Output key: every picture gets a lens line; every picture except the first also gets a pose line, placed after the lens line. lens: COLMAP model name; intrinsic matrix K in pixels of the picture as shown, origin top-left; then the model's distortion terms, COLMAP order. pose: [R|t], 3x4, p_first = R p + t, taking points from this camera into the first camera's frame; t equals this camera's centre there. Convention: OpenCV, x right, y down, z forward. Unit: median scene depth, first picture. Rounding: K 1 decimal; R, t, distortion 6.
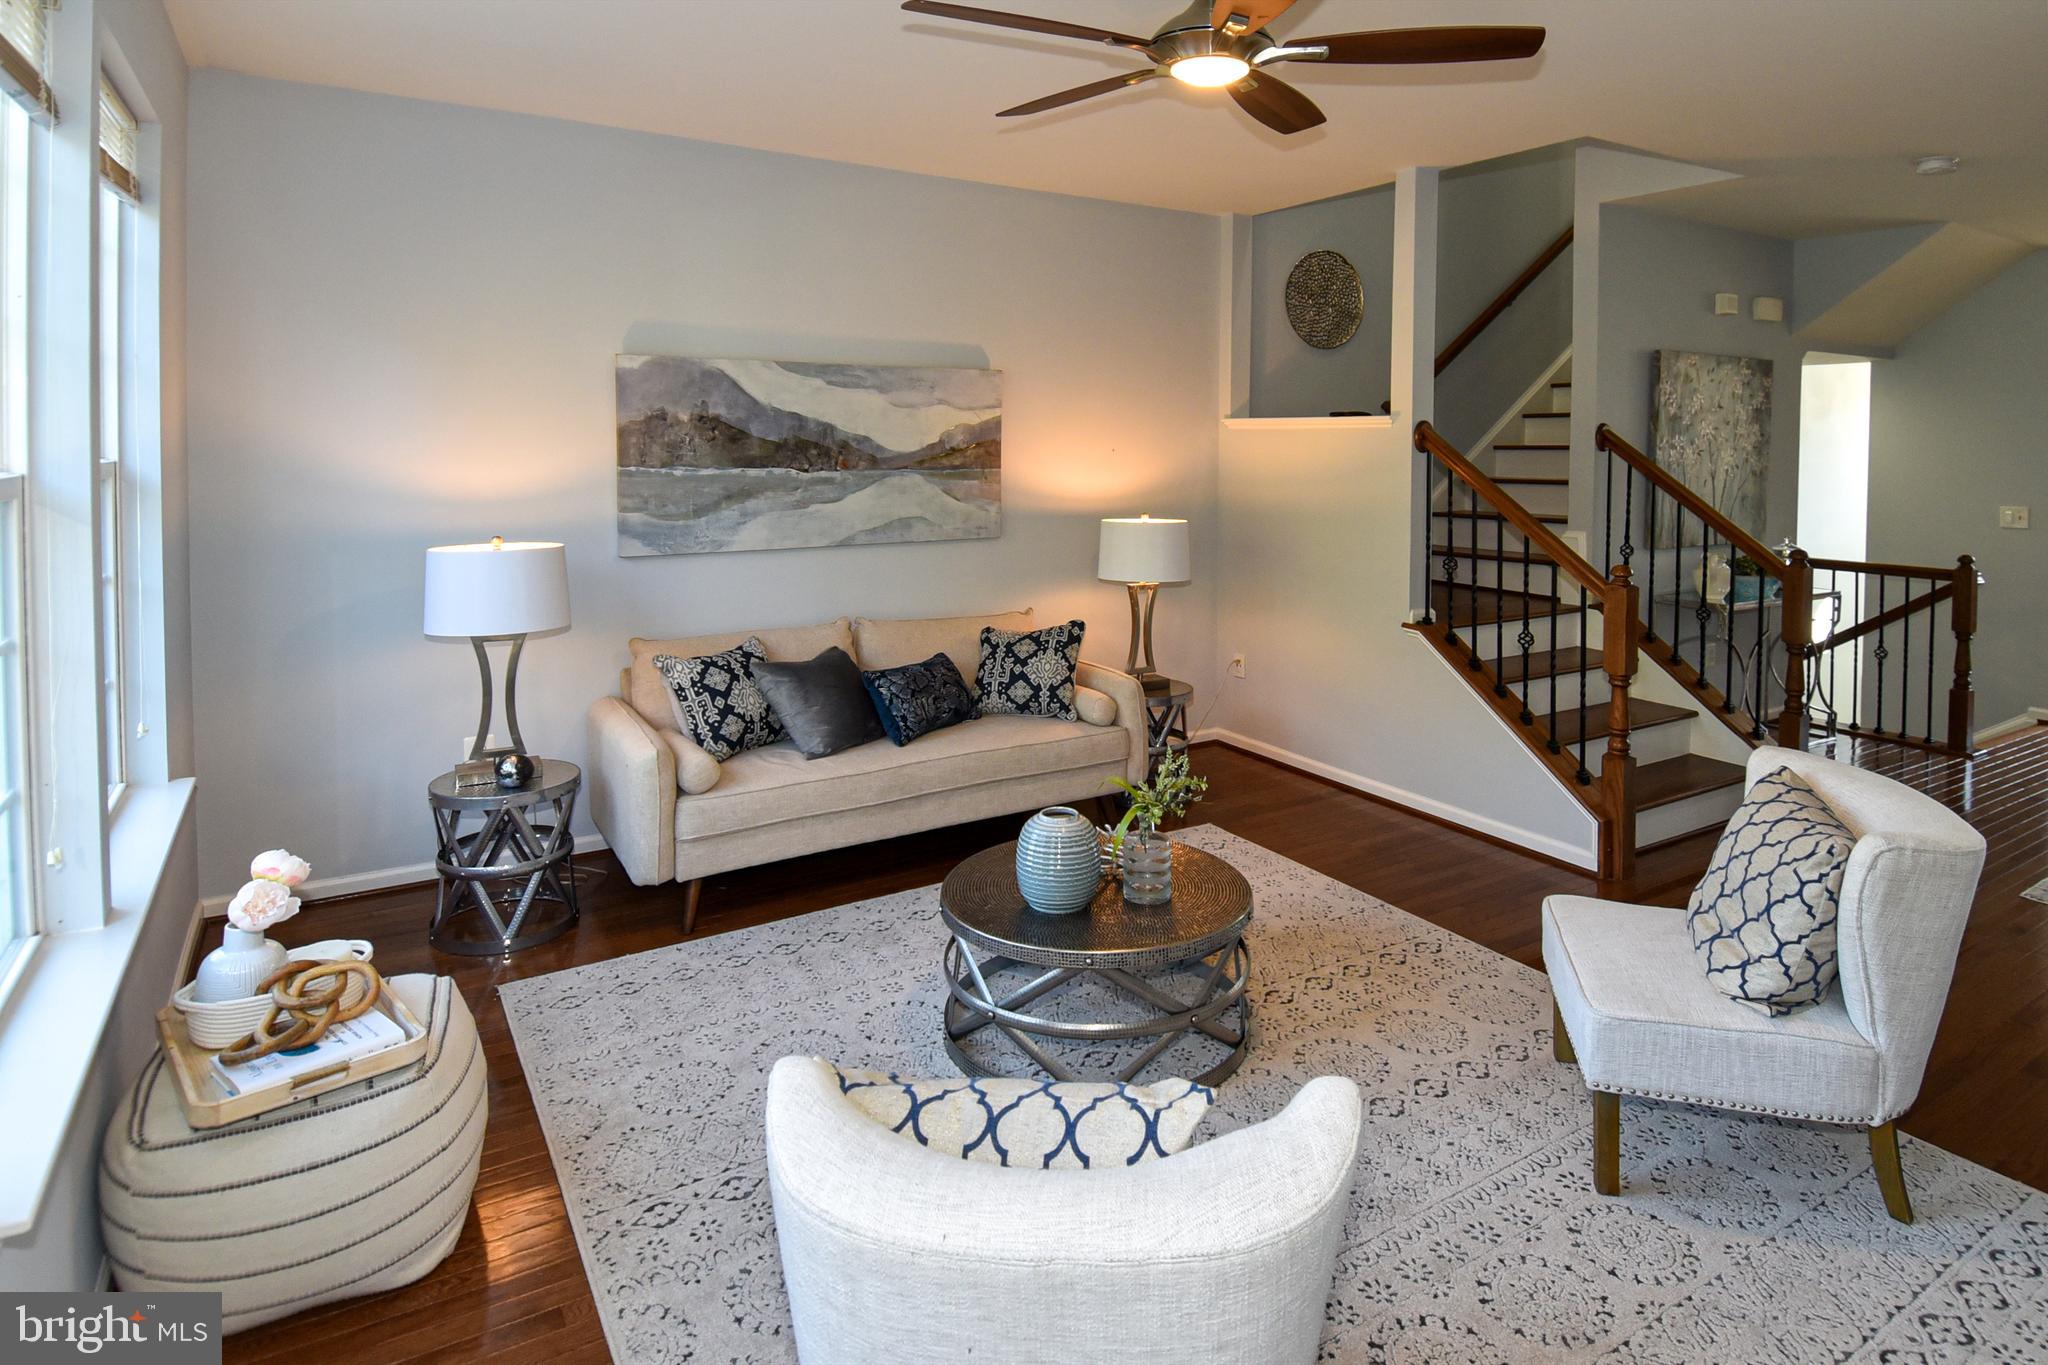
lens RADIAL K [[1151.1, 0, 1152.0], [0, 1151.1, 471.8], [0, 0, 1]] dist [0.043940, -0.026165]
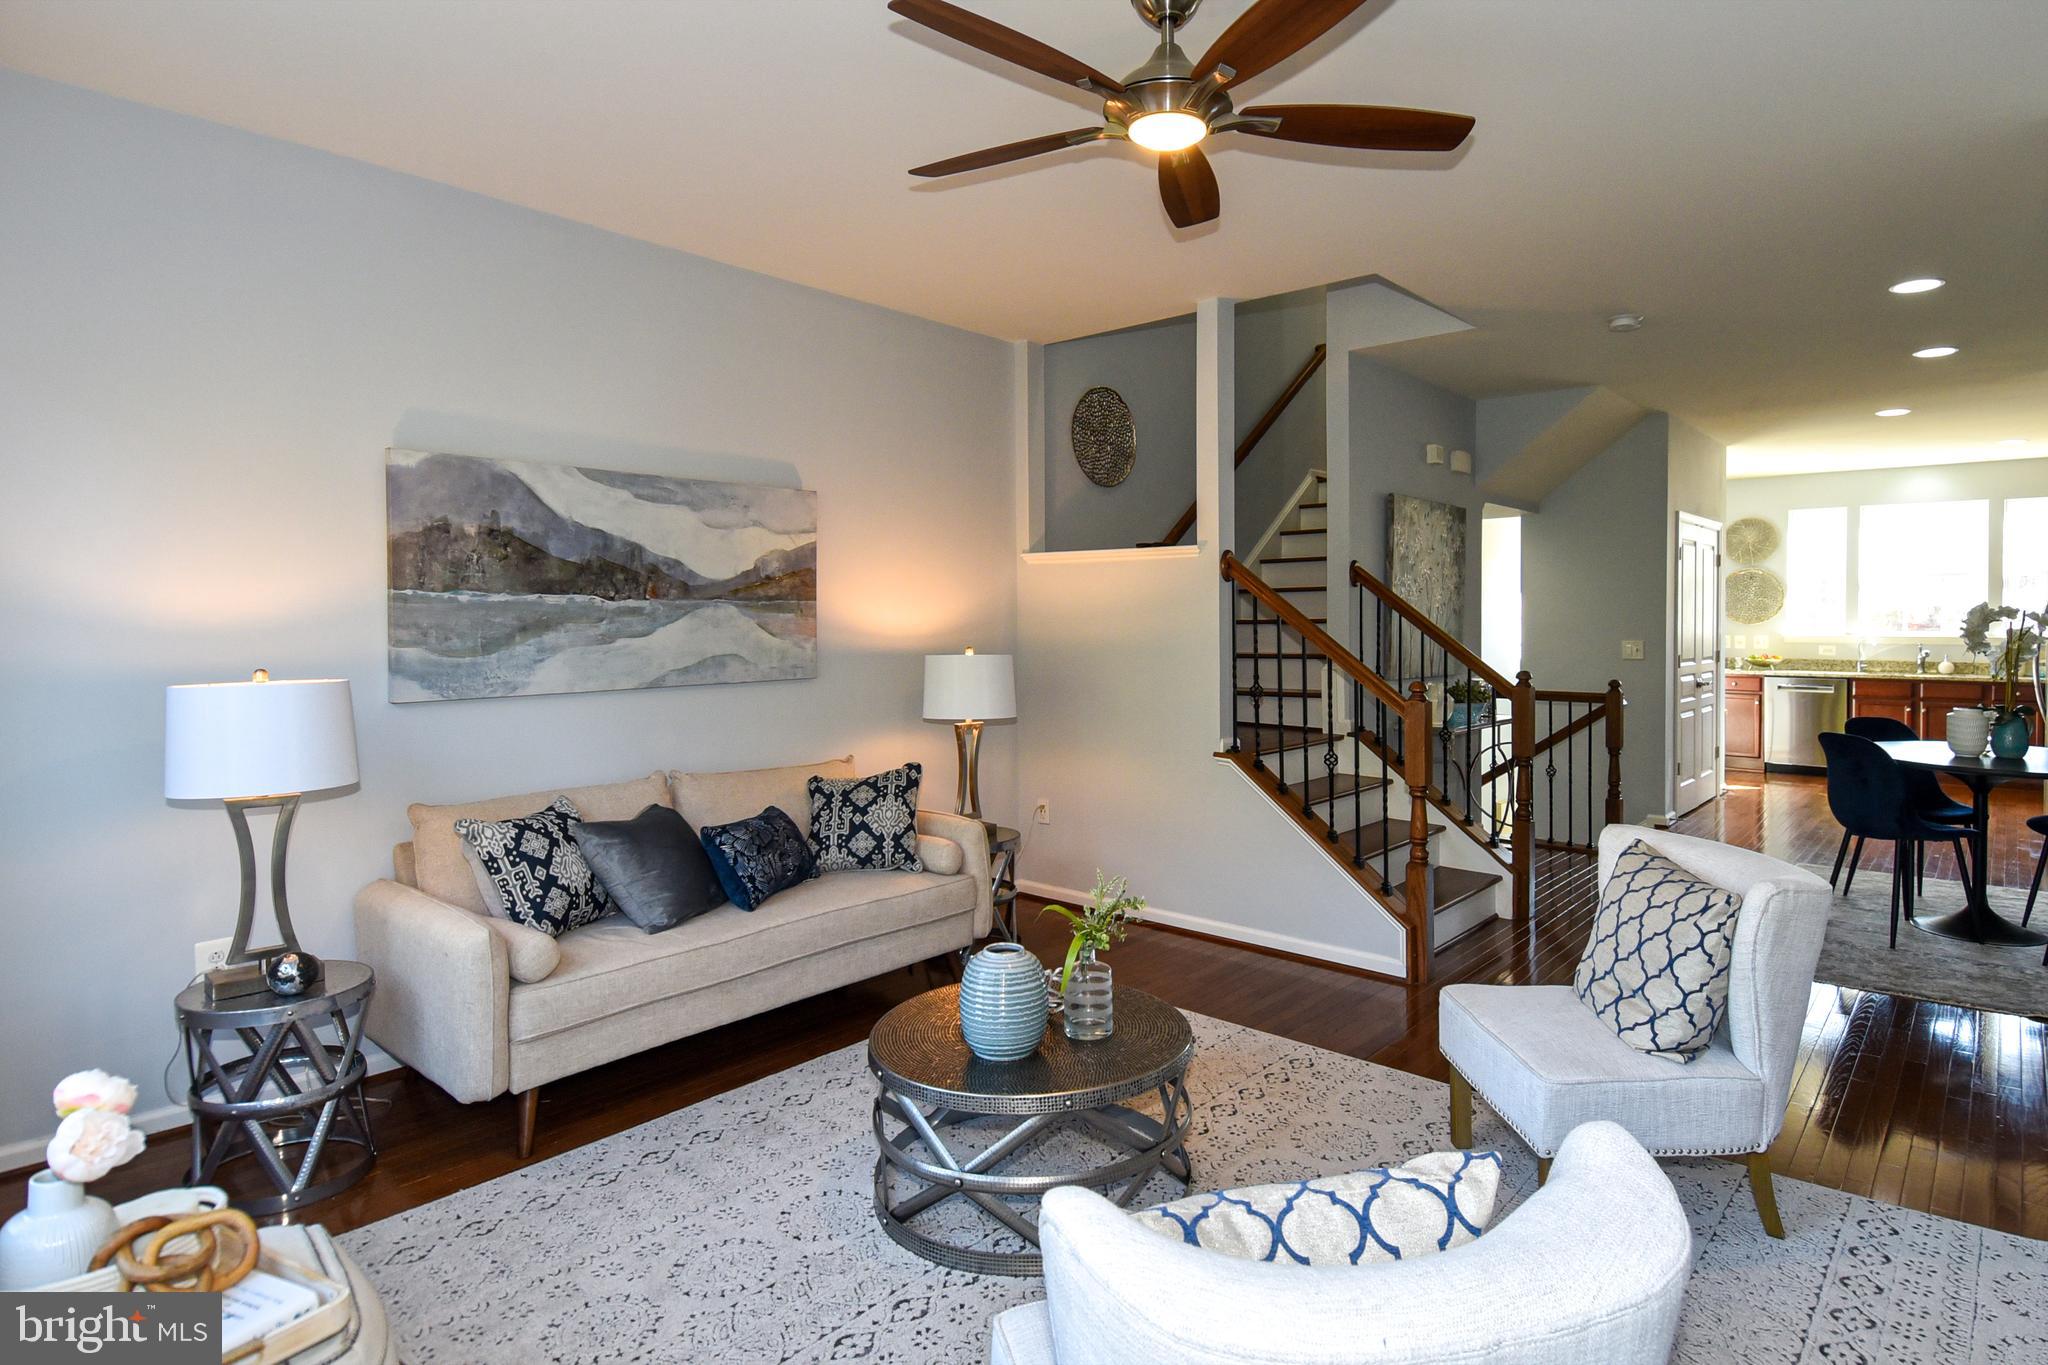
lens RADIAL K [[1151.1, 0, 1052.5], [0, 1151.1, 648.0], [0, 0, 1]] dist [0.043940, -0.026165]
pose [[0.957776, -0.029631, 0.285986, -0.240125], [0.036207, 0.999187, -0.017734, 0.063460], [-0.285228, 0.027340, 0.958070, 0.097902]]
